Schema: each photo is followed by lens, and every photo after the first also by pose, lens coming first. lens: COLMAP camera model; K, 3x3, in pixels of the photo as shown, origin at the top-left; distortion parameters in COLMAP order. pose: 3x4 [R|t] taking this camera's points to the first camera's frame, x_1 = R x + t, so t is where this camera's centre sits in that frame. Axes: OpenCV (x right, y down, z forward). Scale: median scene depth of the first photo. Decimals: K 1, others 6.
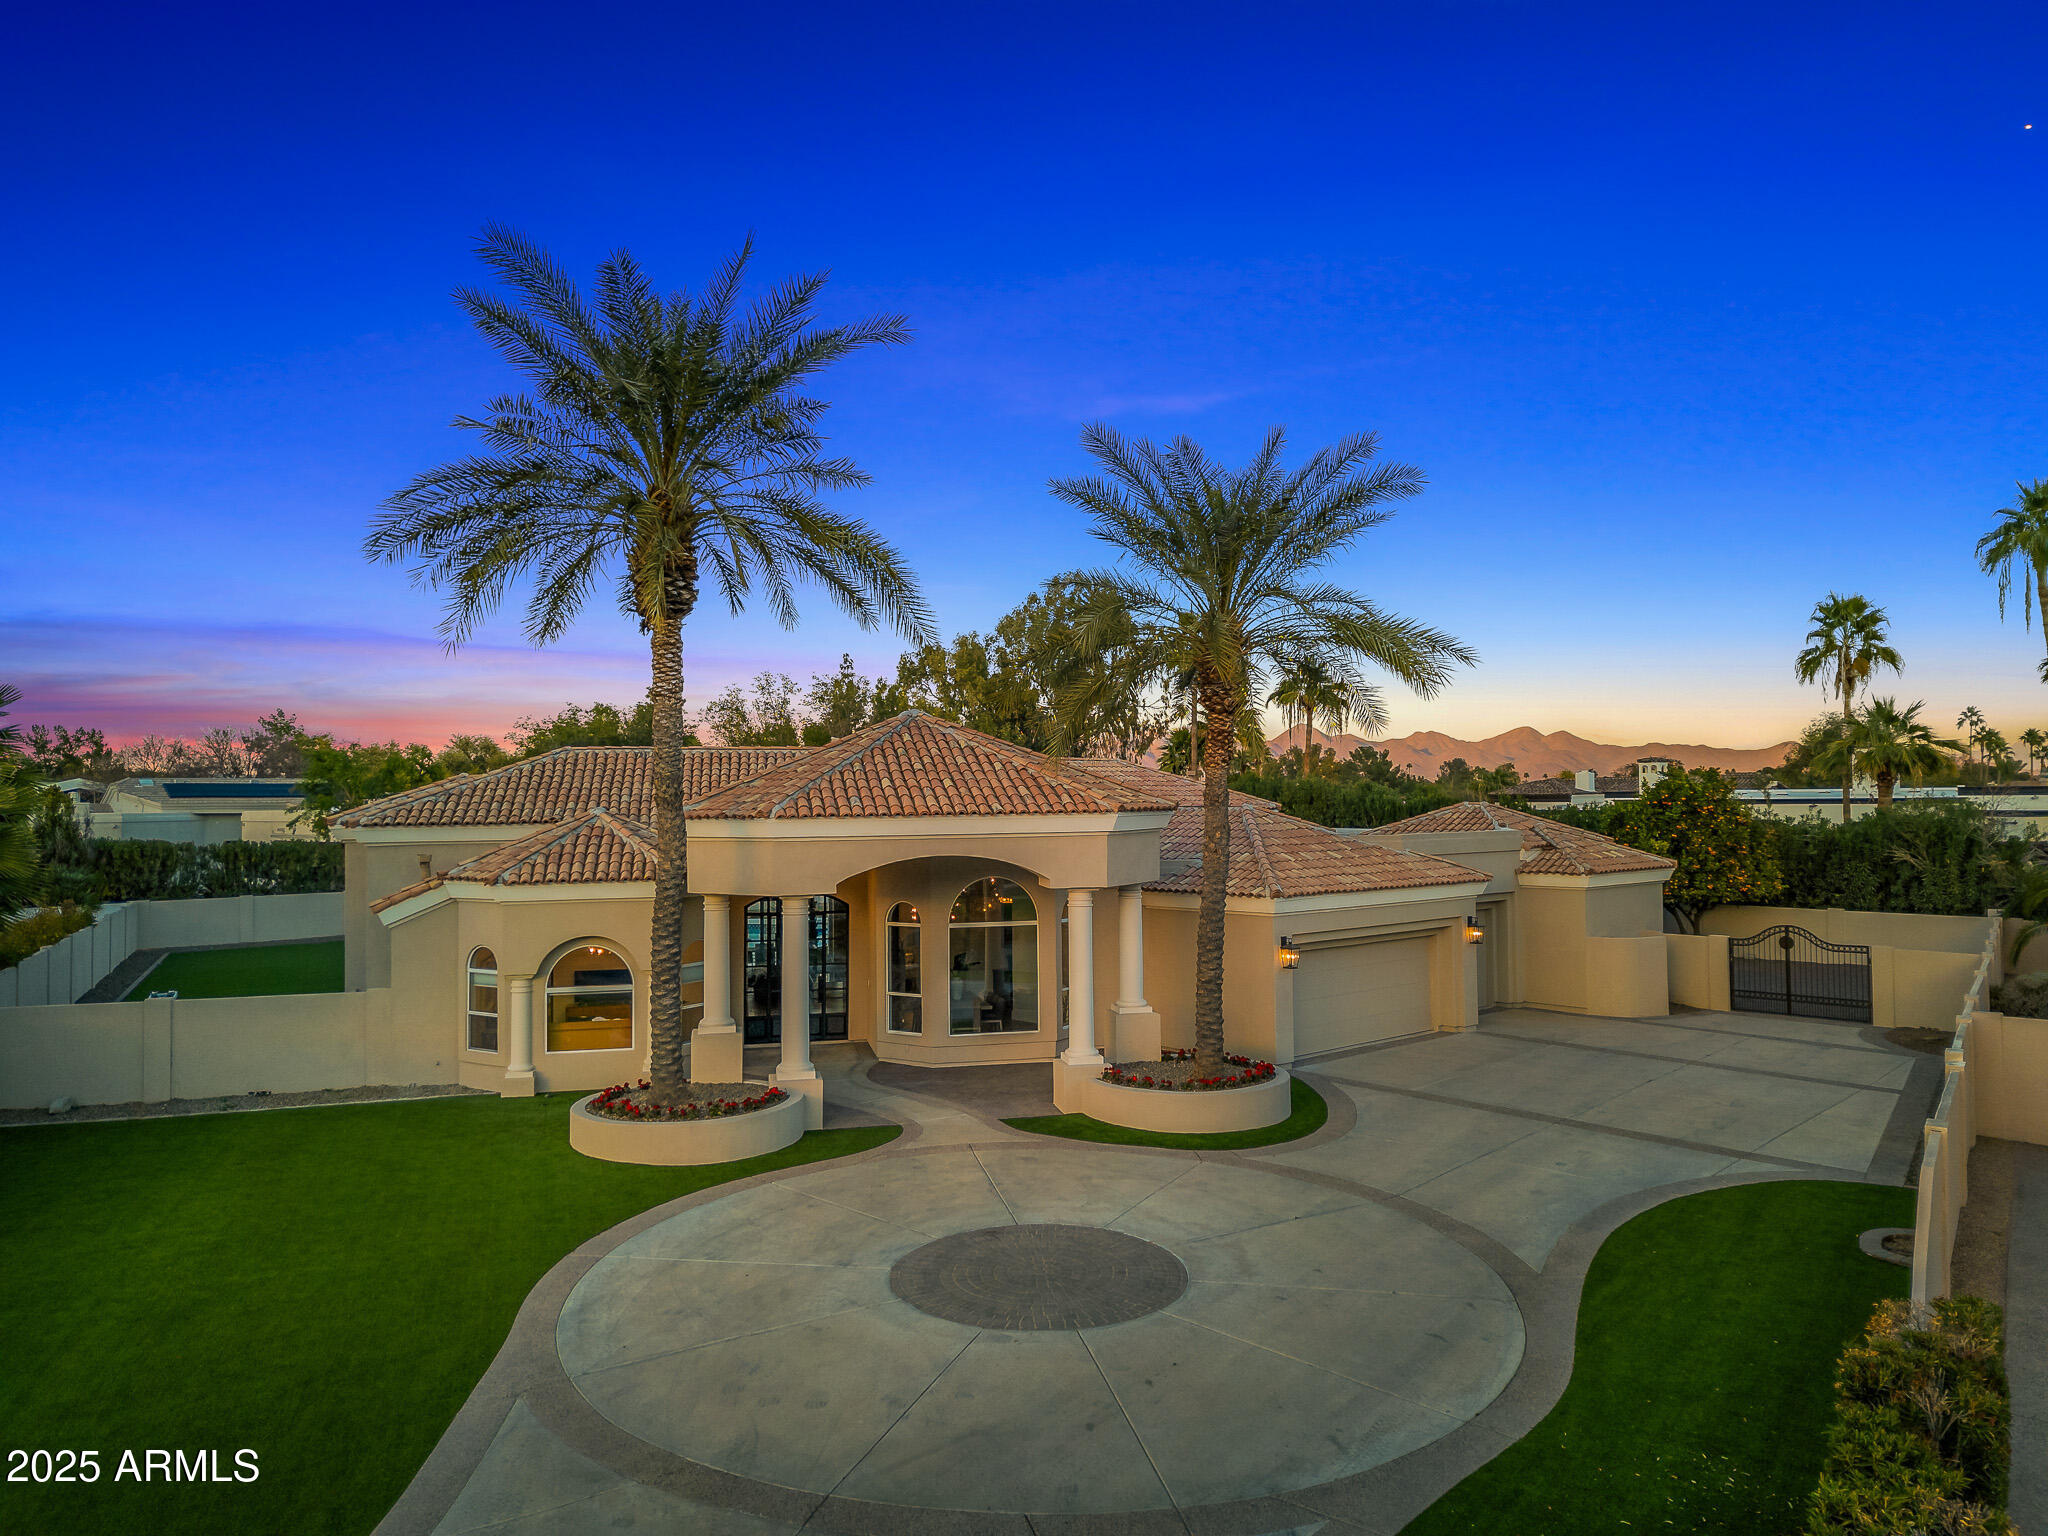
lens RADIAL K [[1459.7, 0, 1016.6], [0, 1459.7, 720.1], [0, 0, 1]] dist [0.055880, -0.042596]
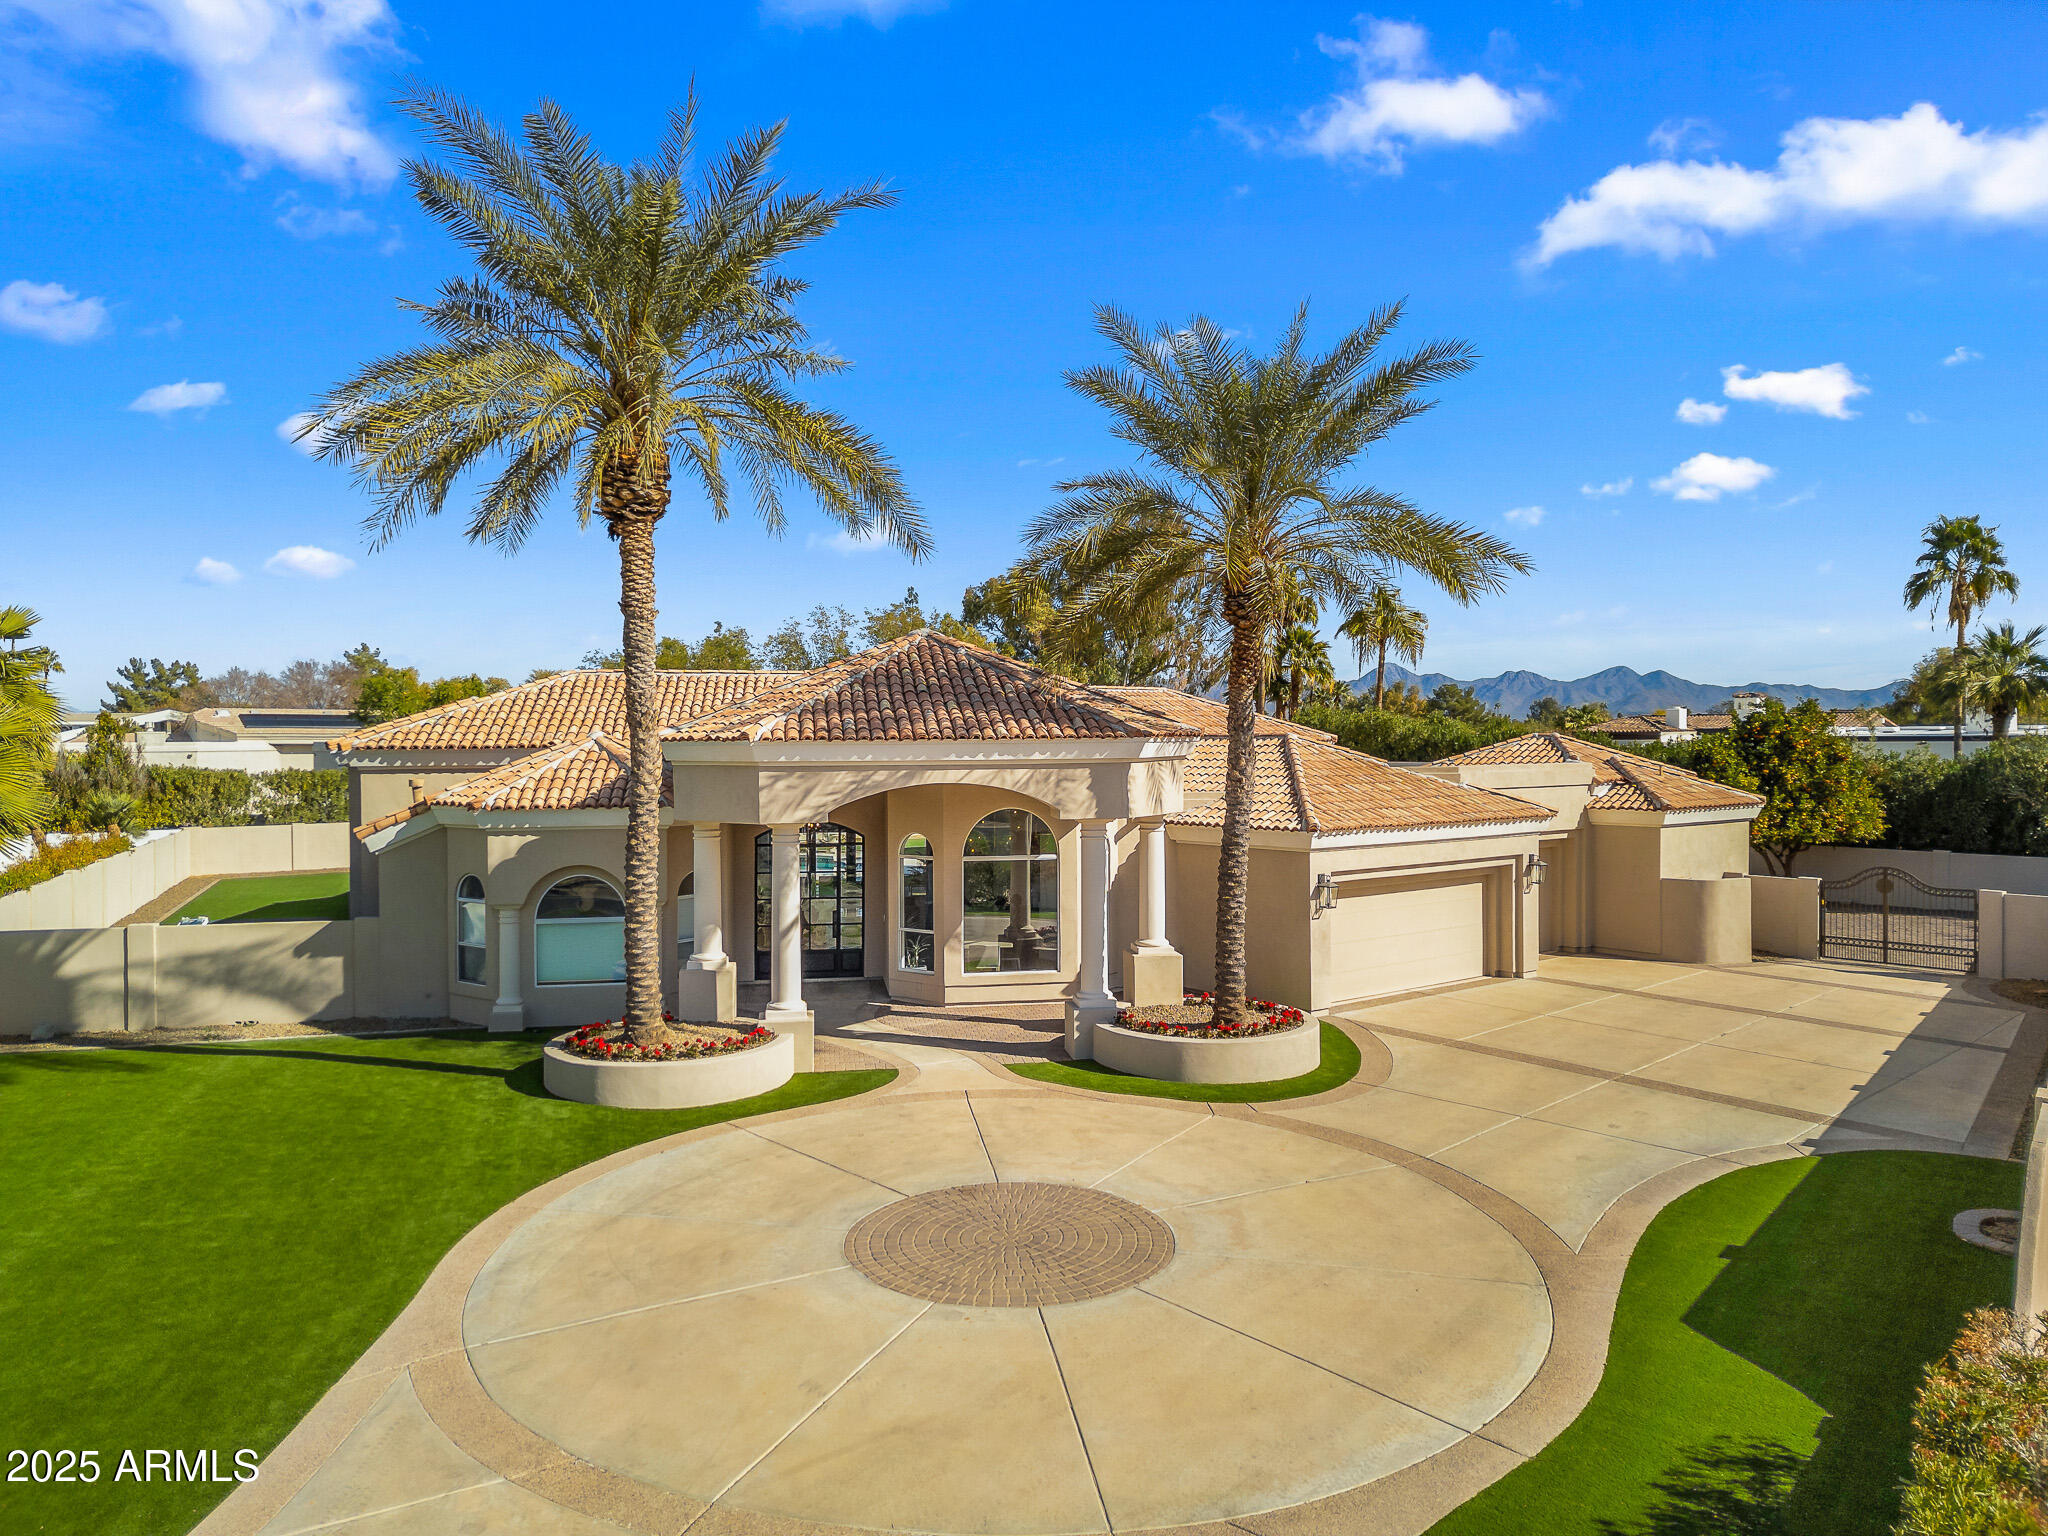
lens RADIAL K [[1459.7, 0, 1016.6], [0, 1459.7, 720.1], [0, 0, 1]] dist [0.055880, -0.042596]
pose [[0.998463, 0.004218, -0.055262, 0.055615], [-0.001894, 0.999115, 0.042025, 0.017008], [0.055390, -0.041856, 0.997587, 0.094850]]
